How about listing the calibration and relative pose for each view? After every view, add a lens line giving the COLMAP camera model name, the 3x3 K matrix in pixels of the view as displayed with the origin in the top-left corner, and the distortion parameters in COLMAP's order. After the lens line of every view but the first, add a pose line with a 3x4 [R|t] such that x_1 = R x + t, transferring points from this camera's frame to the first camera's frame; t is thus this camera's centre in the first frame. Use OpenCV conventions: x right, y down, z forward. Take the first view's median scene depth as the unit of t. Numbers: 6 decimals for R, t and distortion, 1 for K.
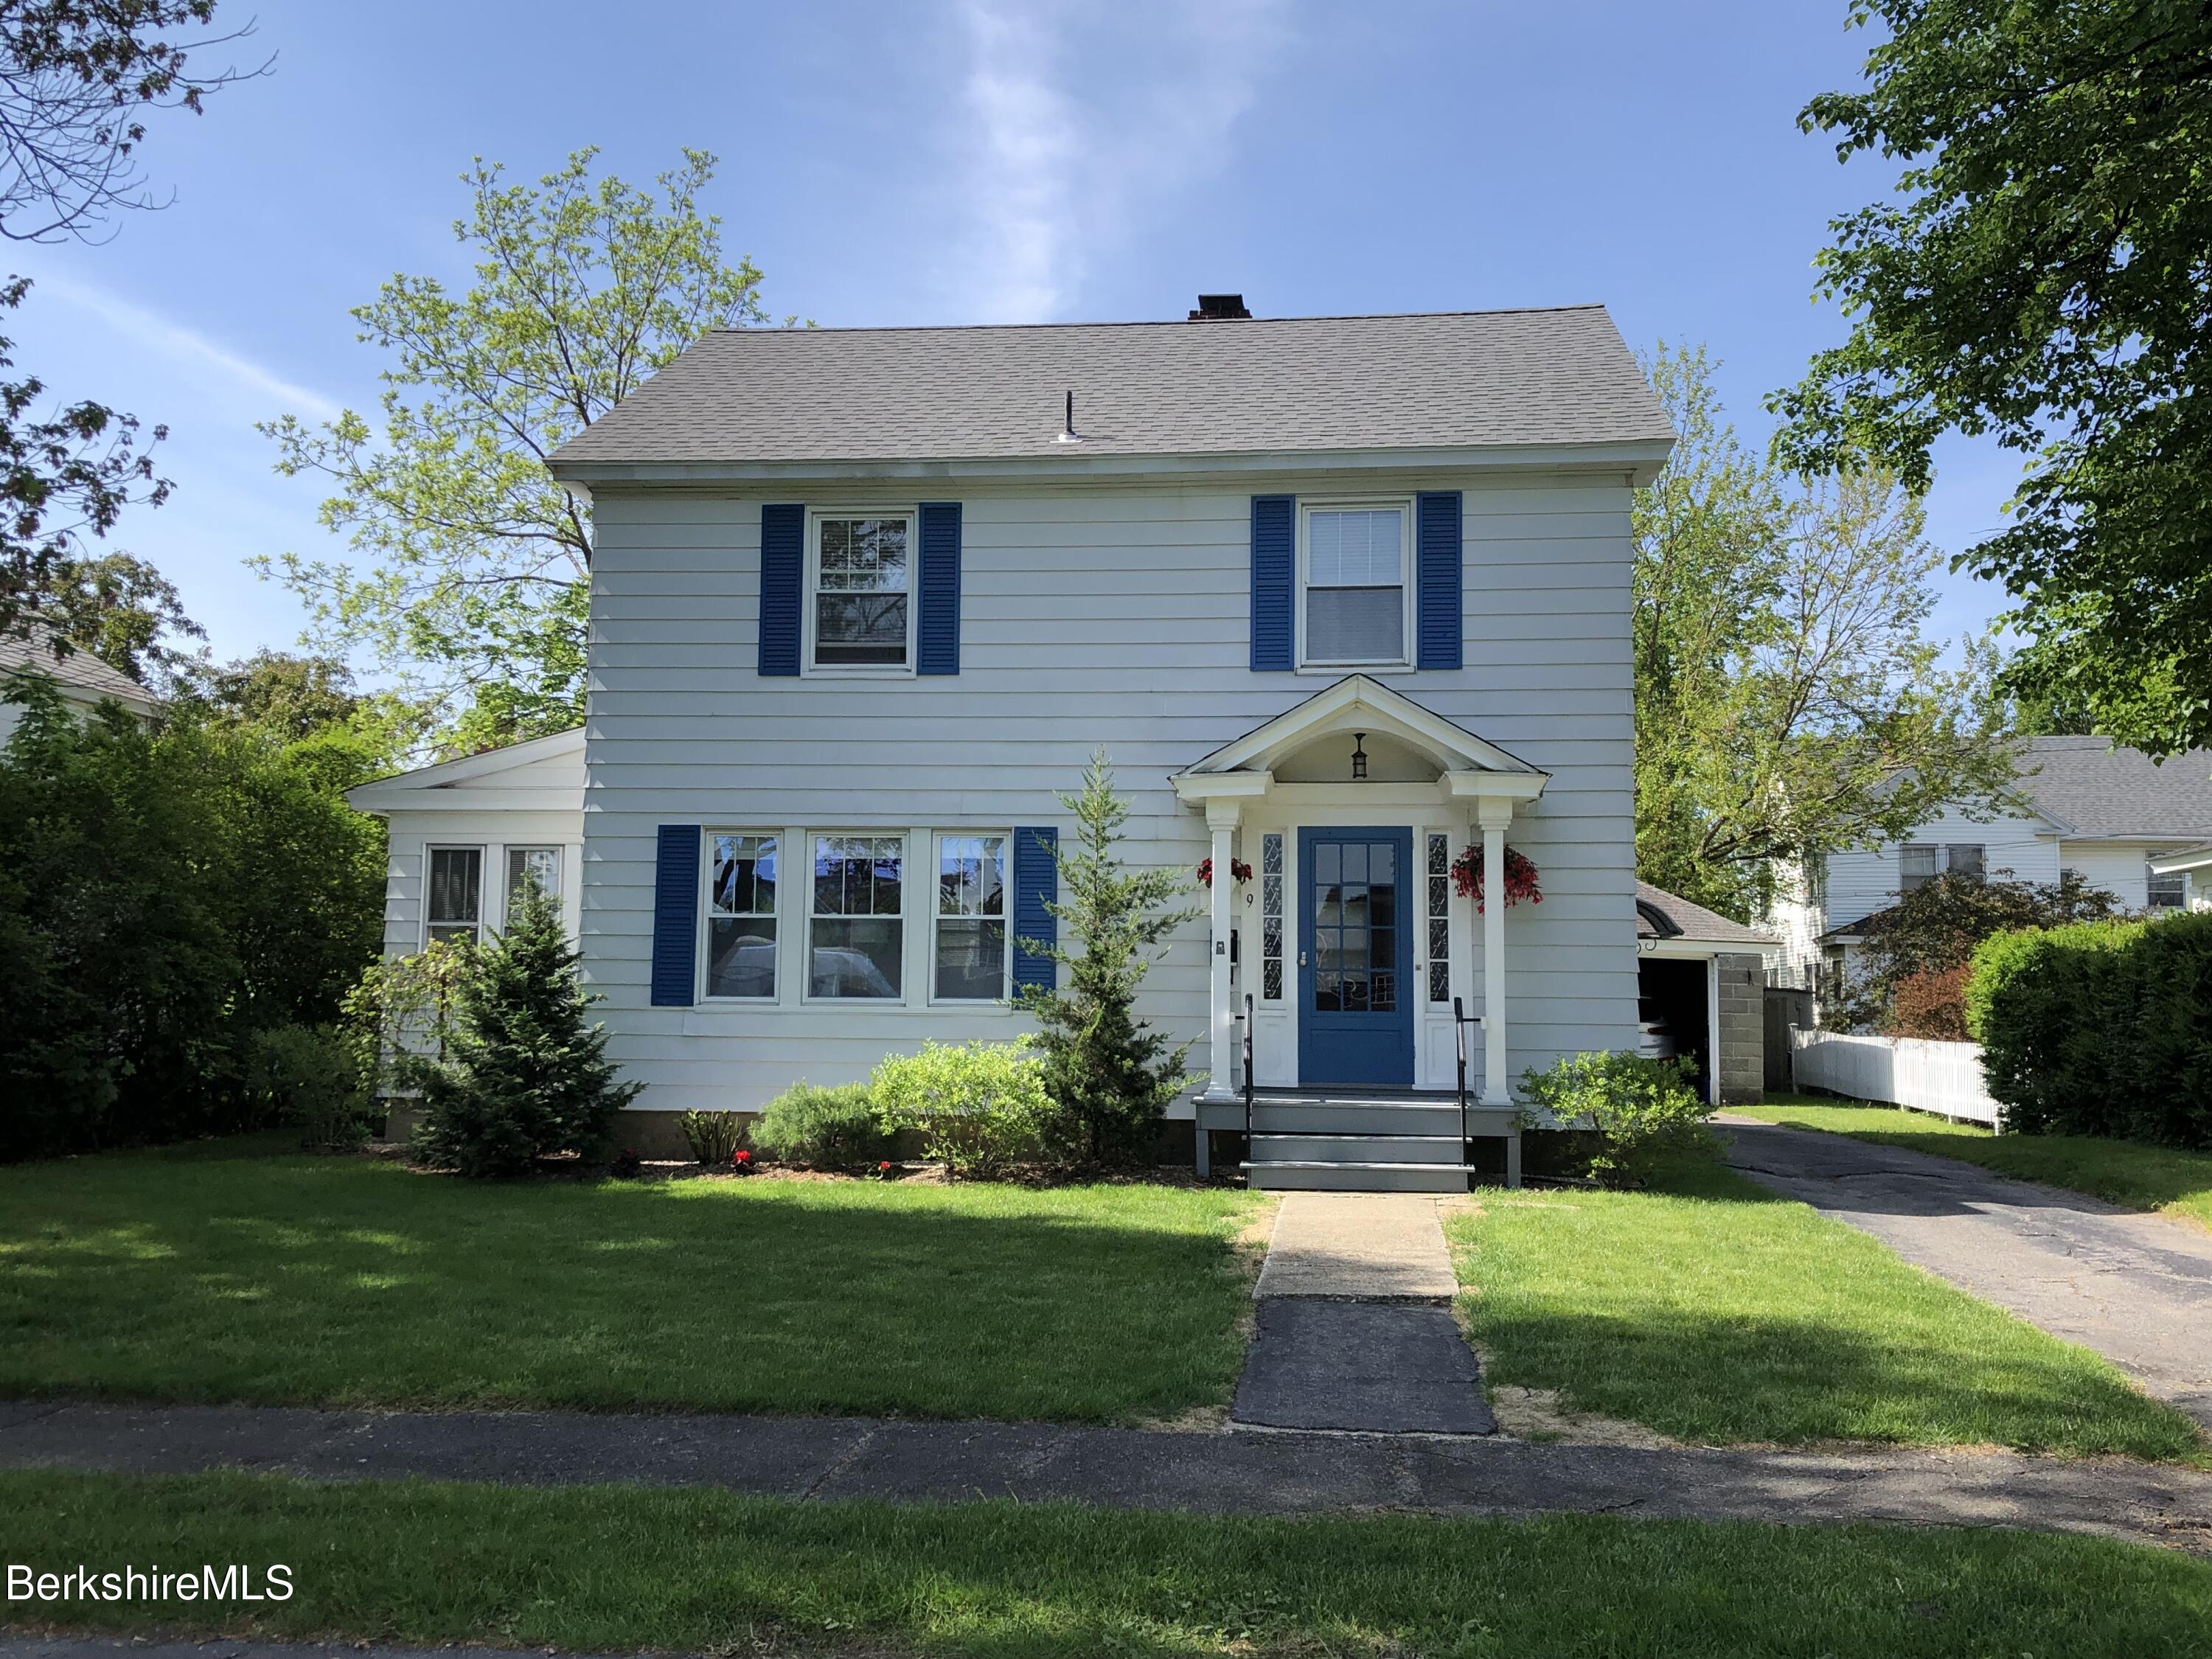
lens RADIAL K [[2113.6, 0, 1102.4], [0, 2113.6, 829.8], [0, 0, 1]] dist [0.007124, -0.005700]
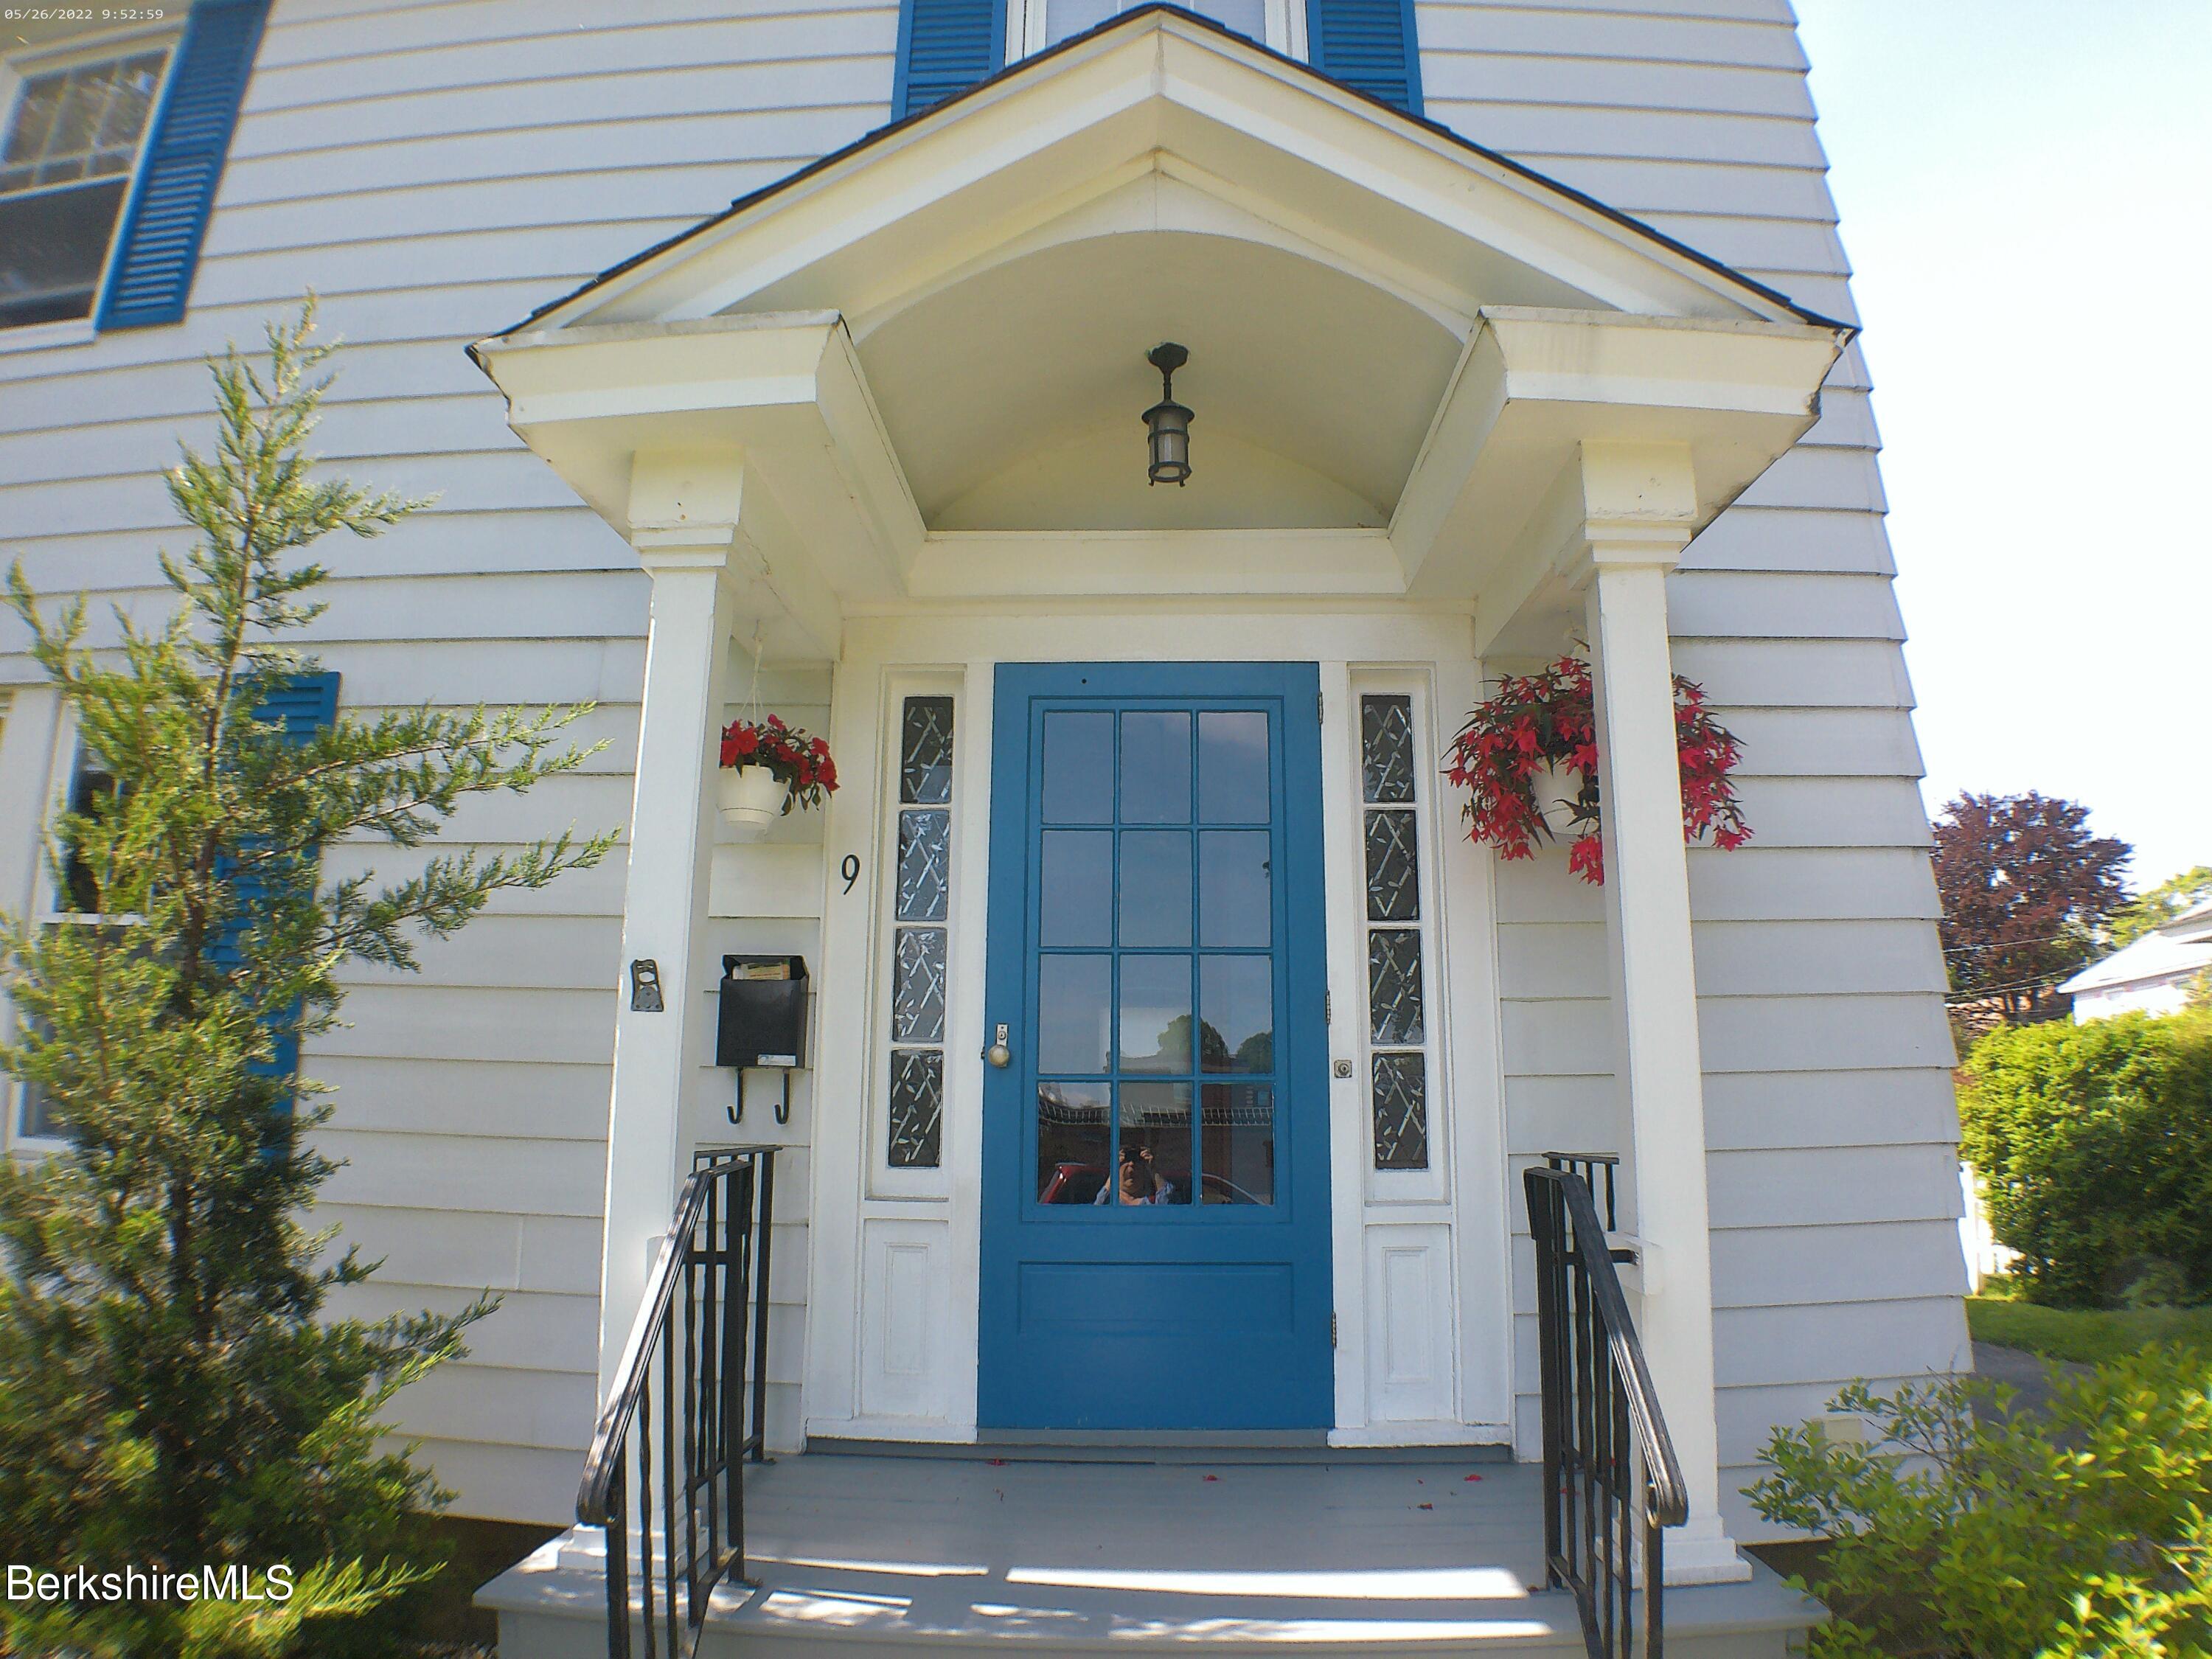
lens RADIAL K [[1396.5, 0, 1114.1], [0, 1396.5, 836.9], [0, 0, 1]] dist [-0.153881, 0.001690]
pose [[0.996729, 0.009037, 0.080313, 0.093038], [0.000623, 0.992839, -0.119455, 0.053851], [-0.080817, 0.119114, 0.989586, 0.766975]]
